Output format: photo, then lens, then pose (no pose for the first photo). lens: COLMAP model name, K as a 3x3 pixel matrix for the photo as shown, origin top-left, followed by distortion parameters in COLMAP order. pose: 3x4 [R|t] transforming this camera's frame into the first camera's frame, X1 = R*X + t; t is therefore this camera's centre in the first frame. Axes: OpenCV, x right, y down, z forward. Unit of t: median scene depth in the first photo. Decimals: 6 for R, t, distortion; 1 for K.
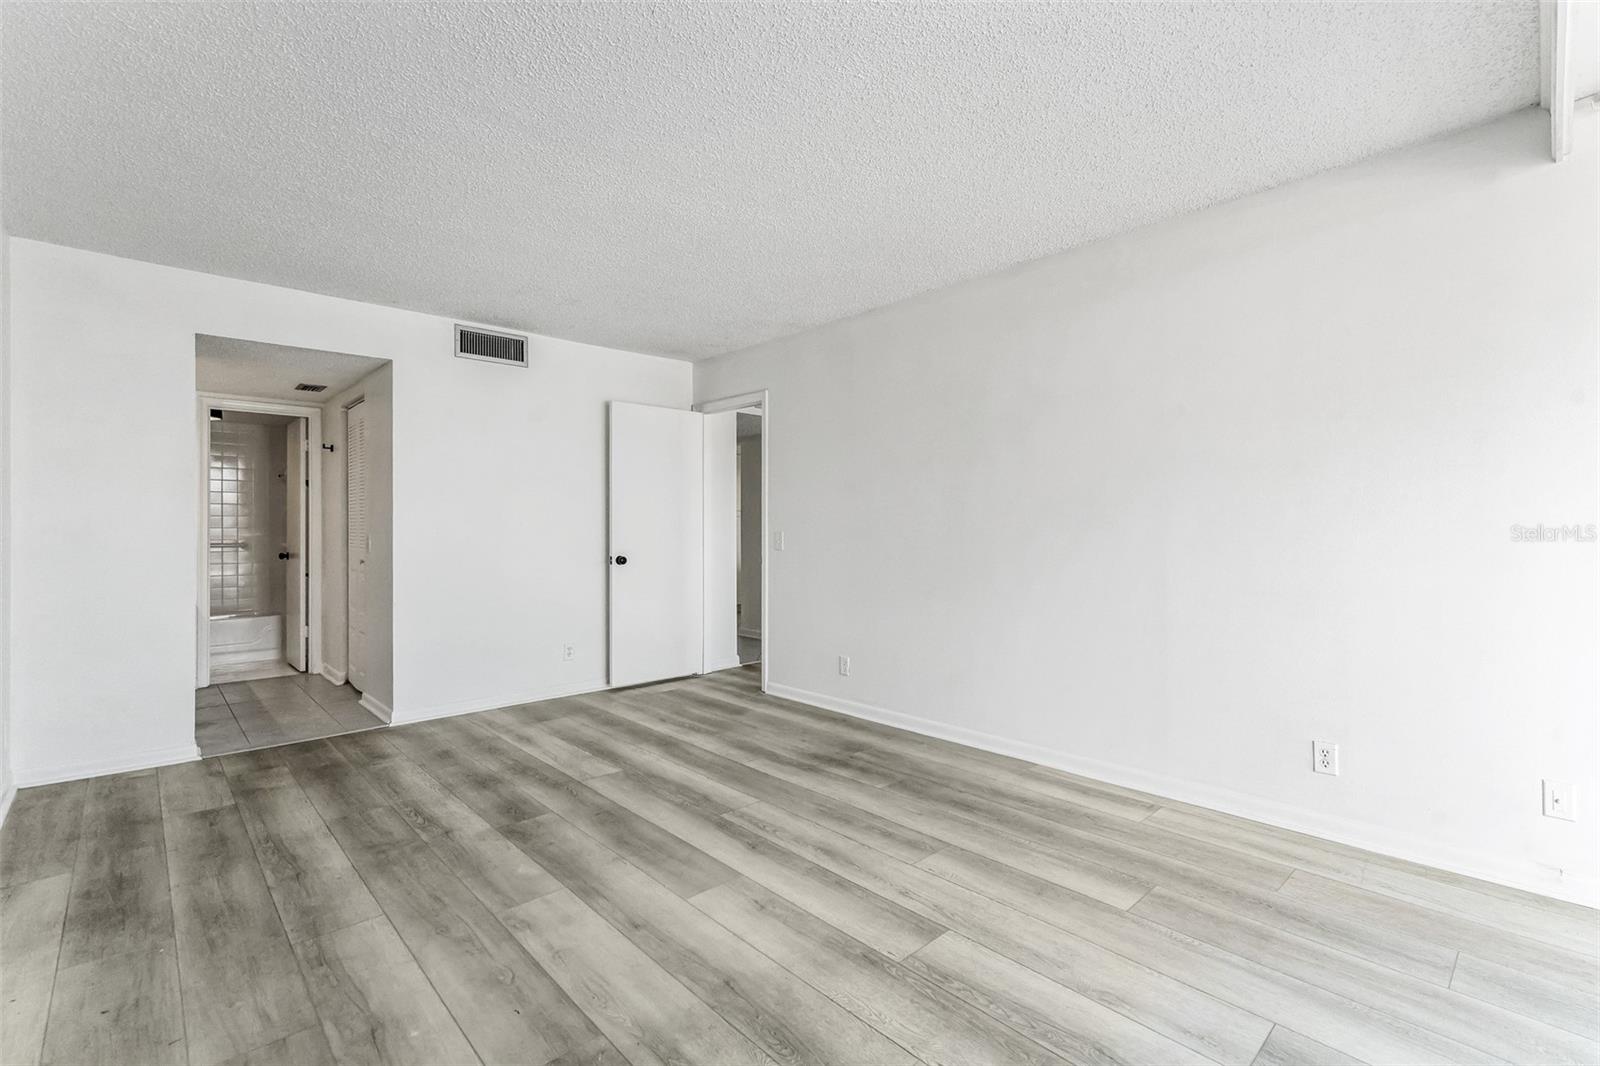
lens RADIAL K [[713.1, 0, 801.5], [0, 713.1, 522.3], [0, 0, 1]] dist [0.003358, 0.000667]
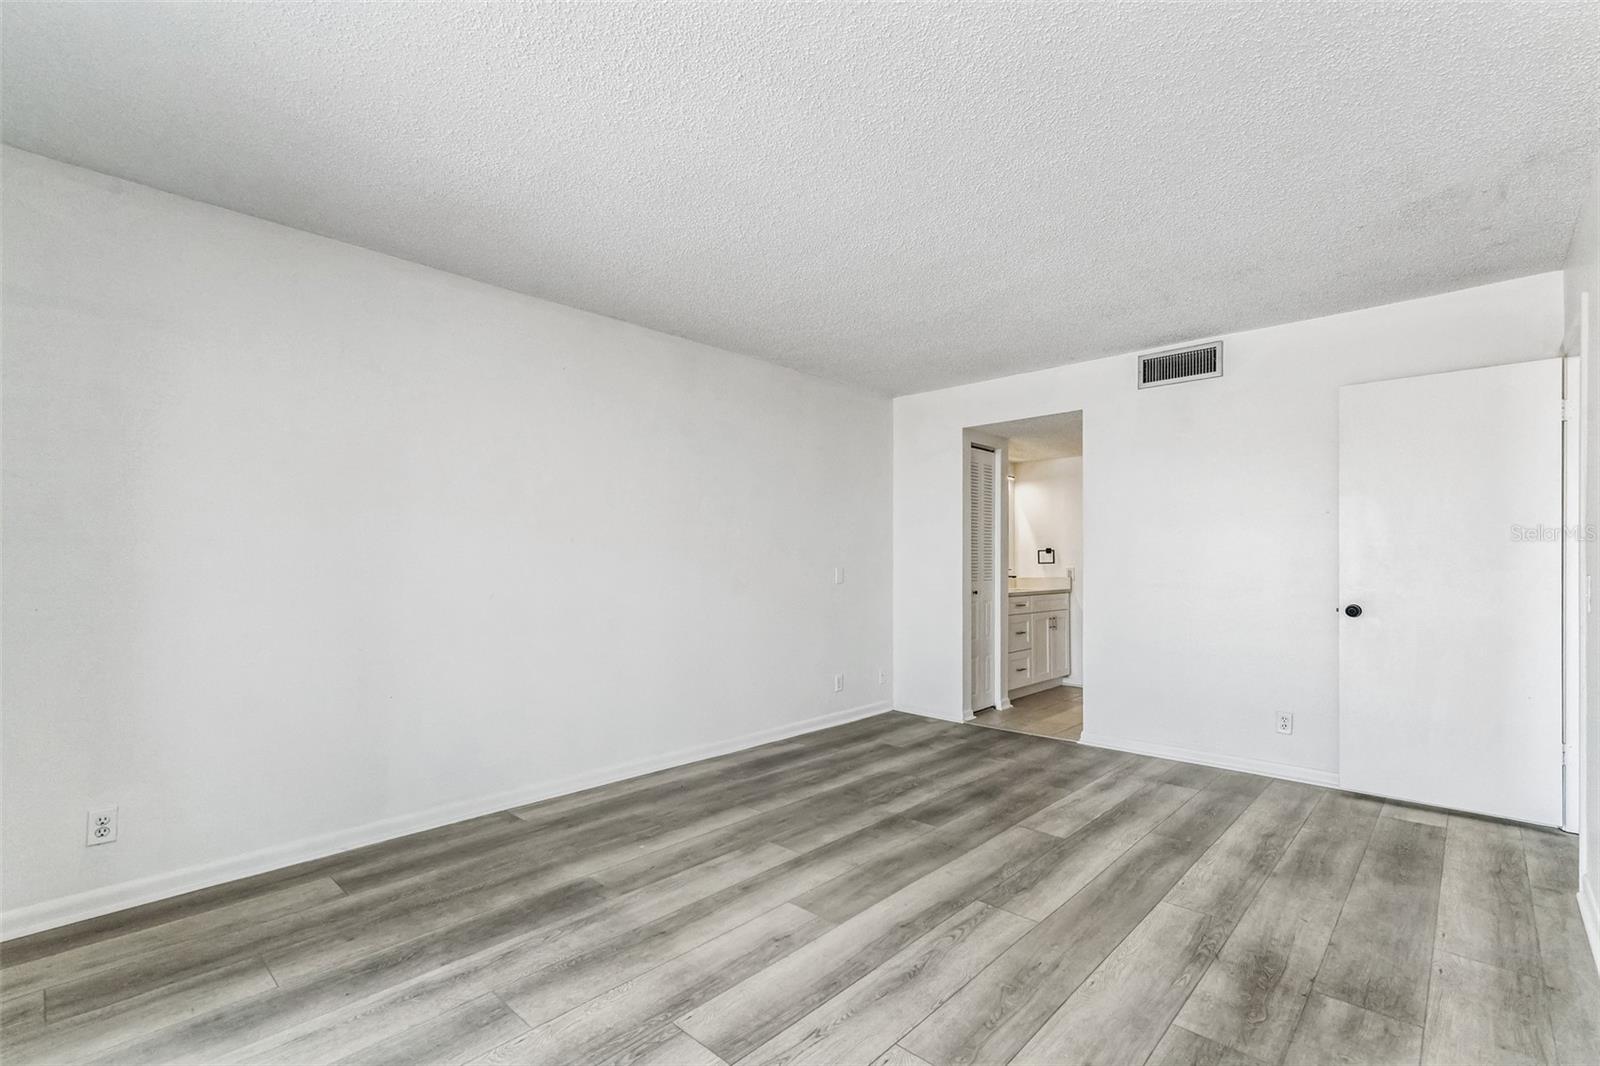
lens RADIAL K [[716.3, 0, 806.3], [0, 716.3, 555.9], [0, 0, 1]] dist [0.007919, 0.000644]
pose [[0.069643, -0.006656, -0.997550, 0.714083], [0.005738, 0.999964, -0.006271, 0.001430], [0.997555, -0.005287, 0.069679, 0.718615]]
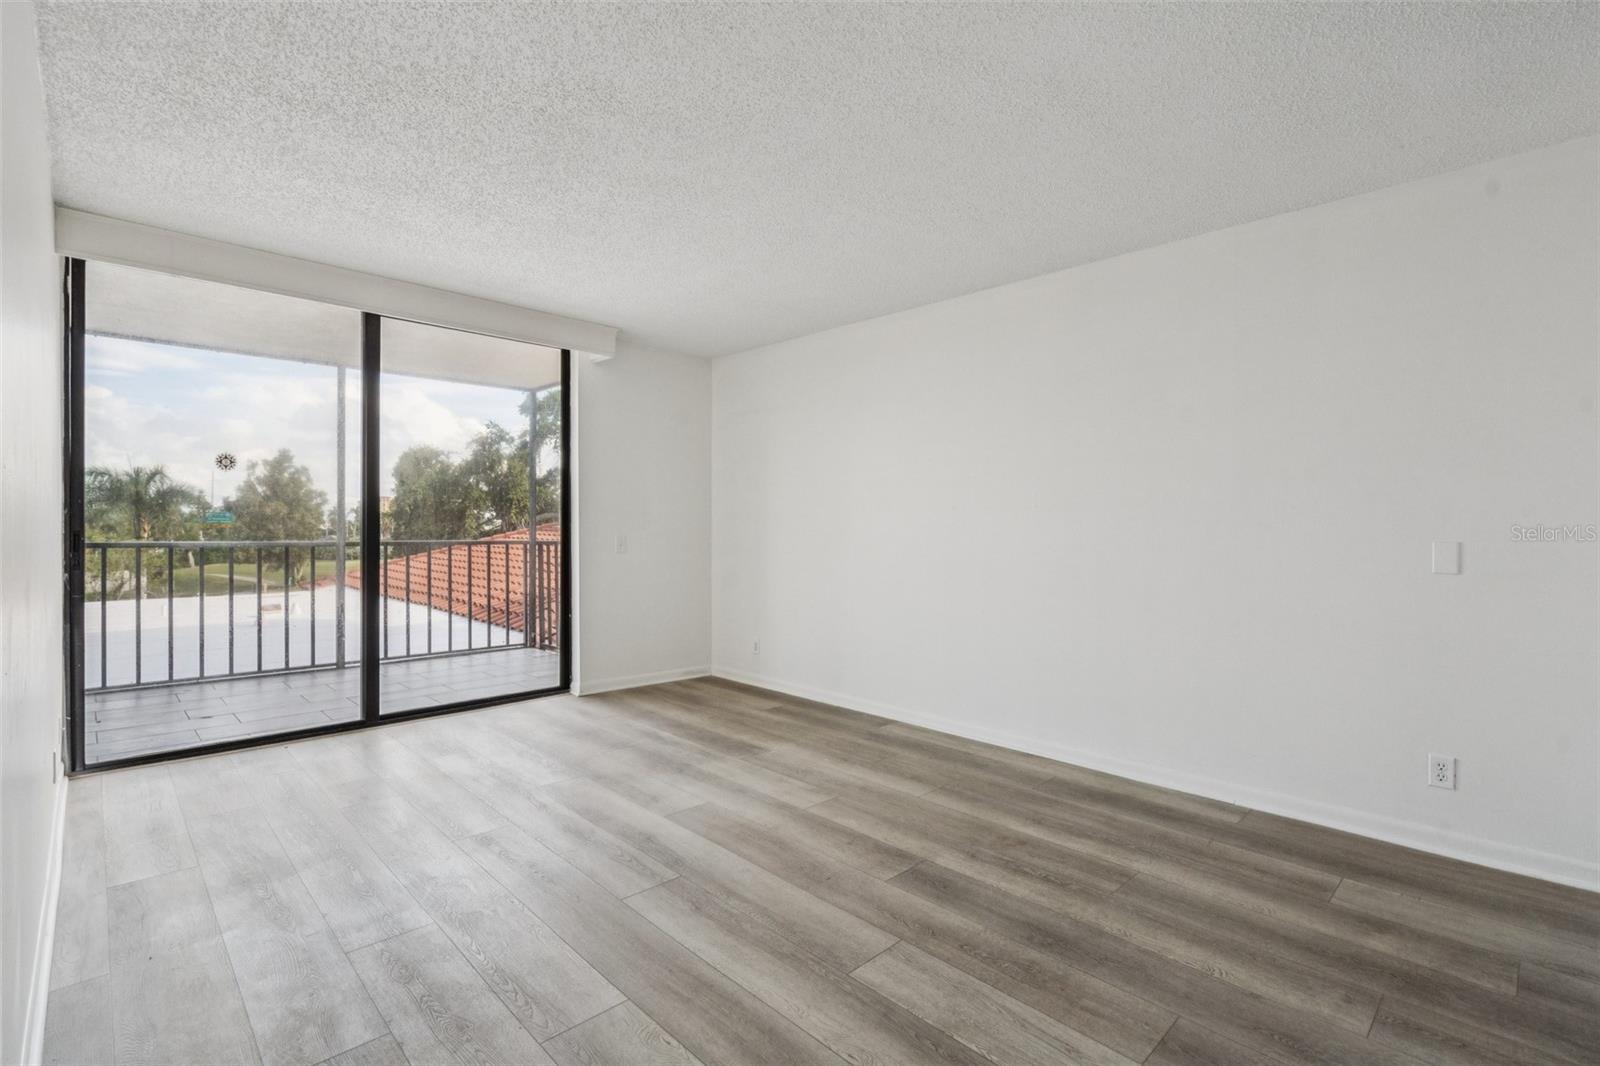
lens RADIAL K [[732.6, 0, 796.5], [0, 732.6, 529.8], [0, 0, 1]] dist [-0.002860, 0.000467]
pose [[-0.999881, -0.002351, -0.015224, -0.230795], [-0.002342, 0.999997, -0.000600, 0.007573], [0.015225, -0.000565, -0.999884, 1.806638]]
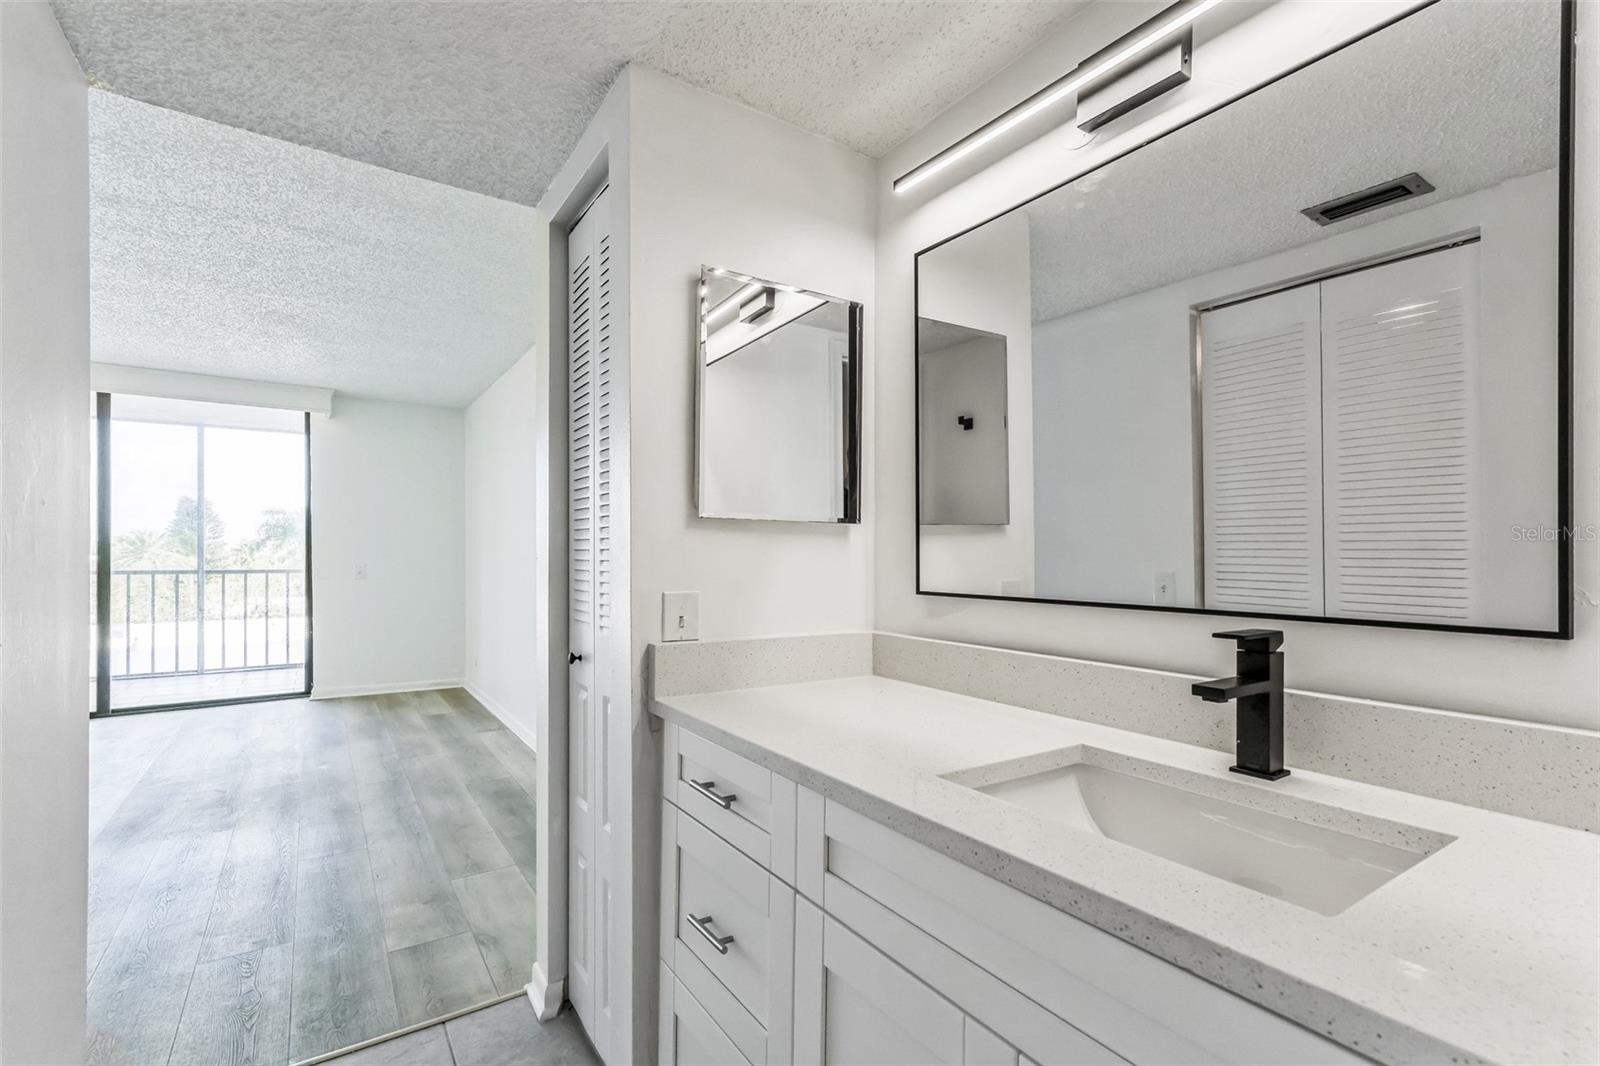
lens RADIAL K [[716.3, 0, 806.3], [0, 716.3, 555.9], [0, 0, 1]] dist [0.007919, 0.000644]
pose [[-0.988576, 0.001151, 0.150721, -1.393878], [0.000646, 0.999994, -0.003401, 0.002519], [-0.150724, -0.003264, -0.988570, 1.856625]]
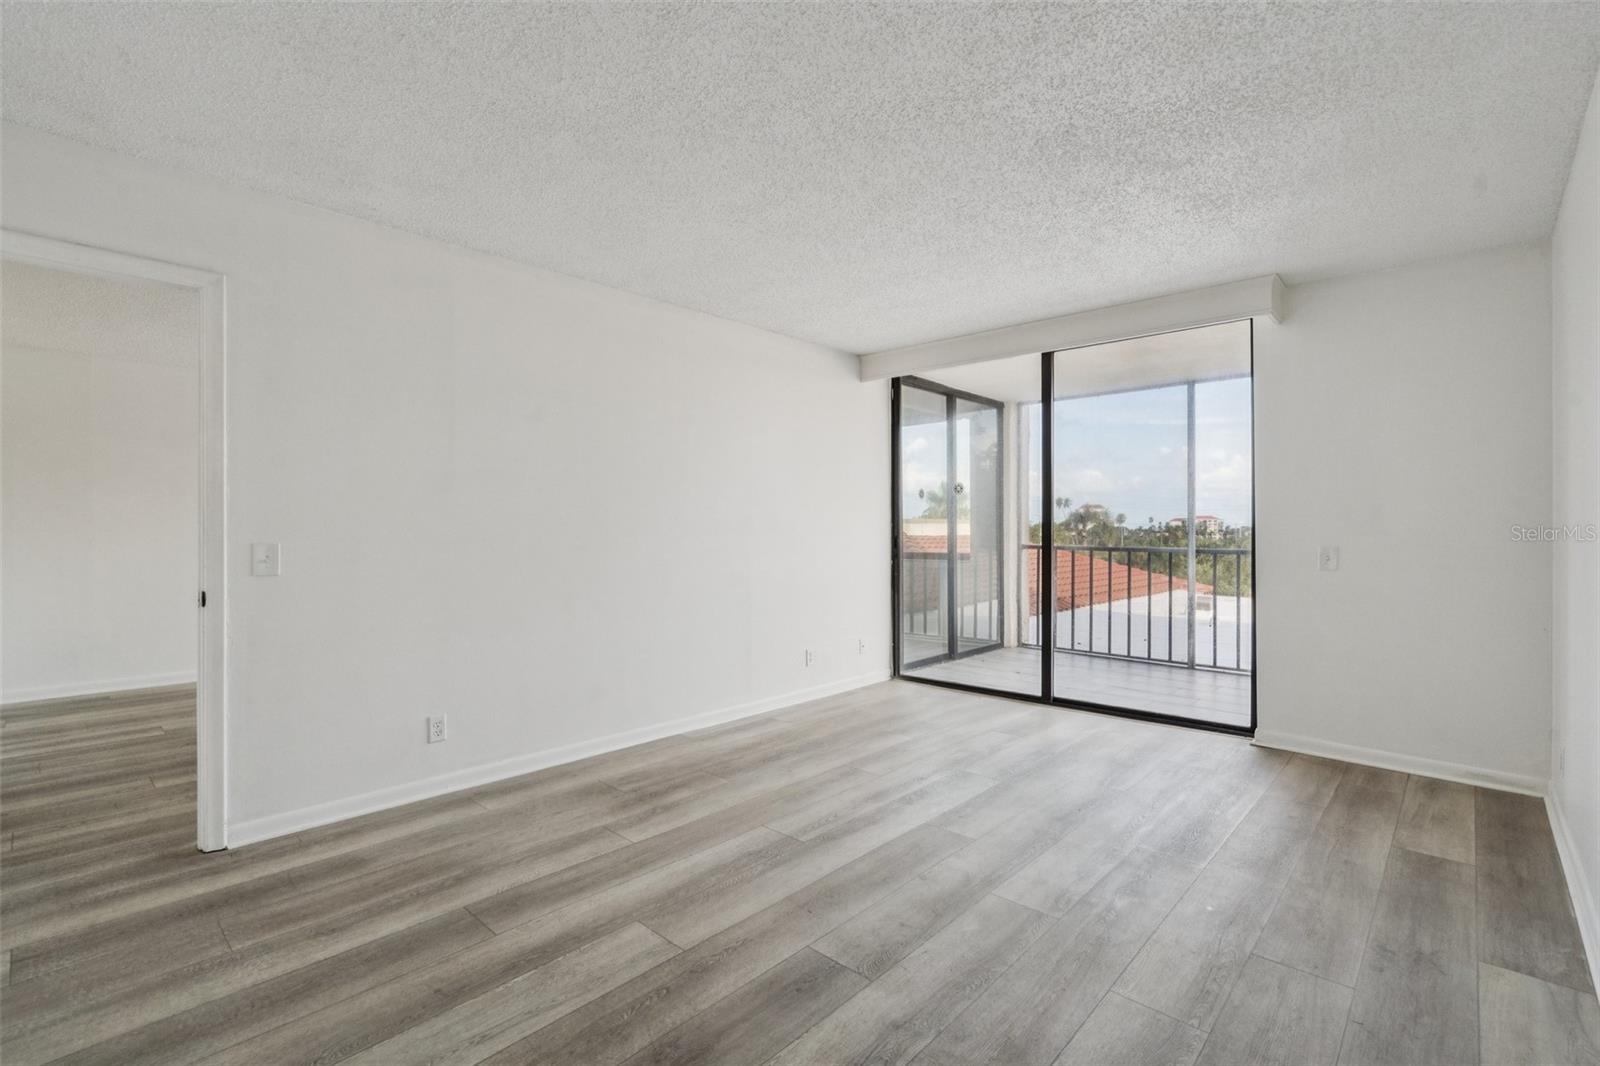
lens RADIAL K [[721.5, 0, 800.0], [0, 721.5, 533.0], [0, 0, 1]] dist [0.000580, 0.000073]
pose [[-0.067632, -0.000481, 0.997710, -1.032070], [-0.007655, 0.999971, -0.000037, 0.005295], [-0.997681, -0.007640, -0.067634, 1.044372]]
